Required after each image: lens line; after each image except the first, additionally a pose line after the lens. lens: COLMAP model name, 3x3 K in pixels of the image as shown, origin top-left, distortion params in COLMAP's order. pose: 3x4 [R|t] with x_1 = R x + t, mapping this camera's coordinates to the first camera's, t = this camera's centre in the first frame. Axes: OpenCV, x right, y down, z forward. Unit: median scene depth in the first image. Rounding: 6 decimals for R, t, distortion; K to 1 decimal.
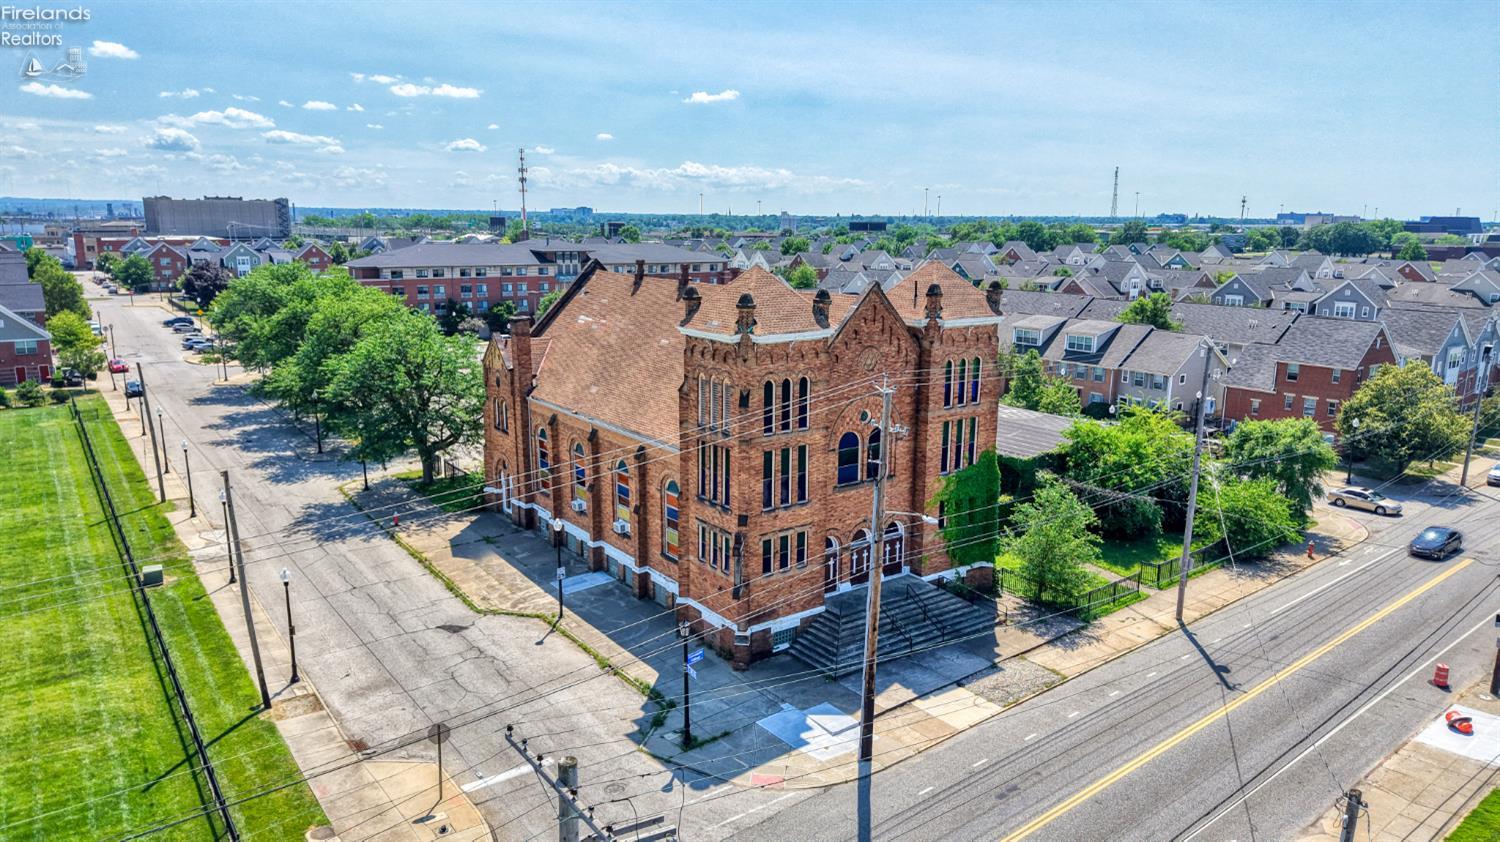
lens RADIAL K [[1001.6, 0, 753.1], [0, 1001.6, 427.1], [0, 0, 1]] dist [0.027849, -0.028831]
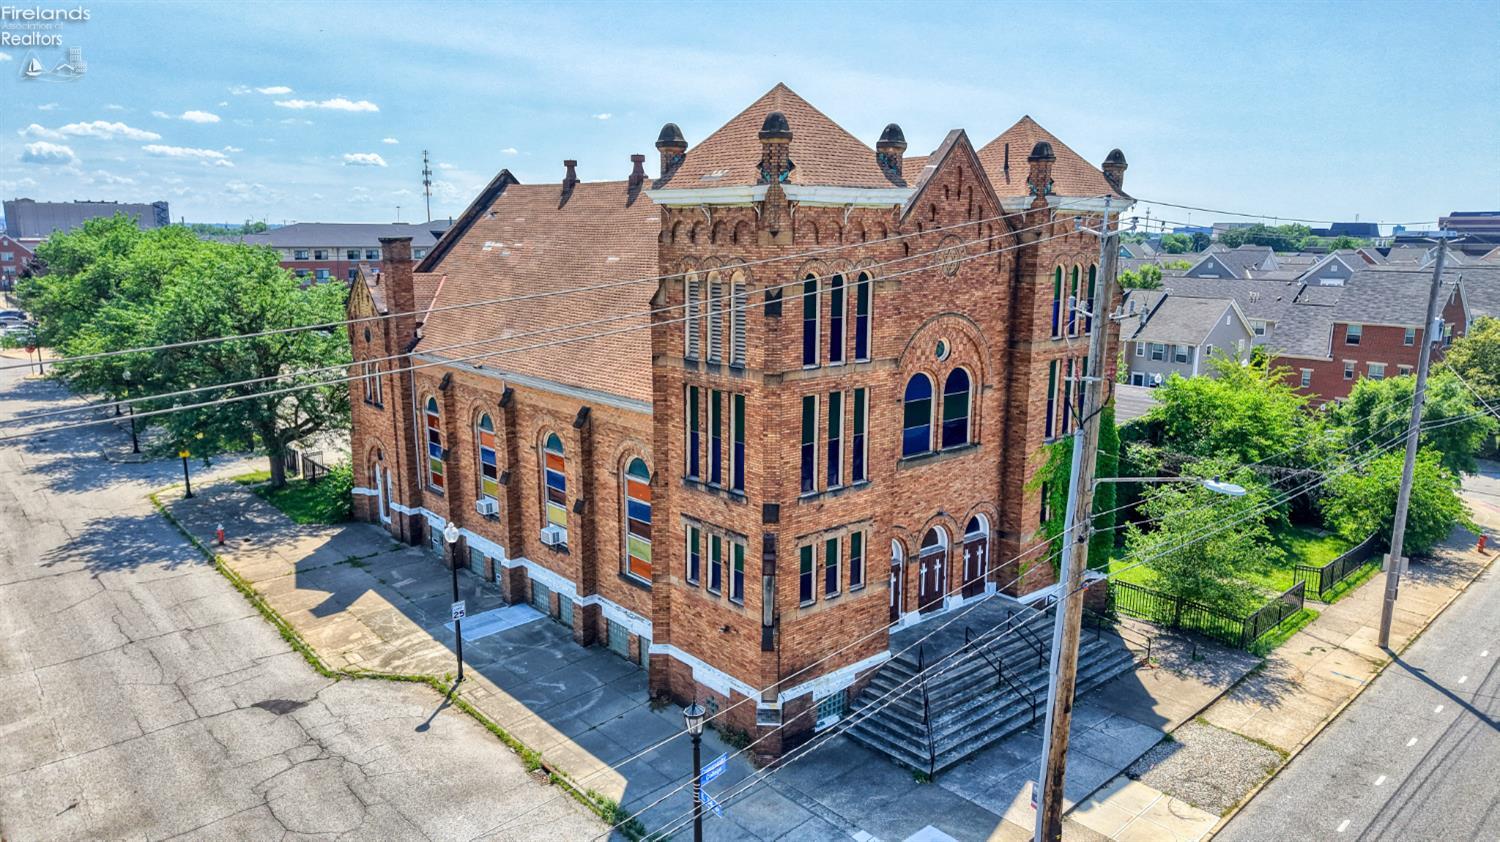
lens RADIAL K [[1001.6, 0, 754.7], [0, 1001.6, 431.5], [0, 0, 1]] dist [0.027849, -0.028831]
pose [[0.996308, -0.018185, 0.083905, -0.056157], [0.019088, 0.999768, -0.009962, 0.042332], [-0.083704, 0.011527, 0.996424, 0.346046]]
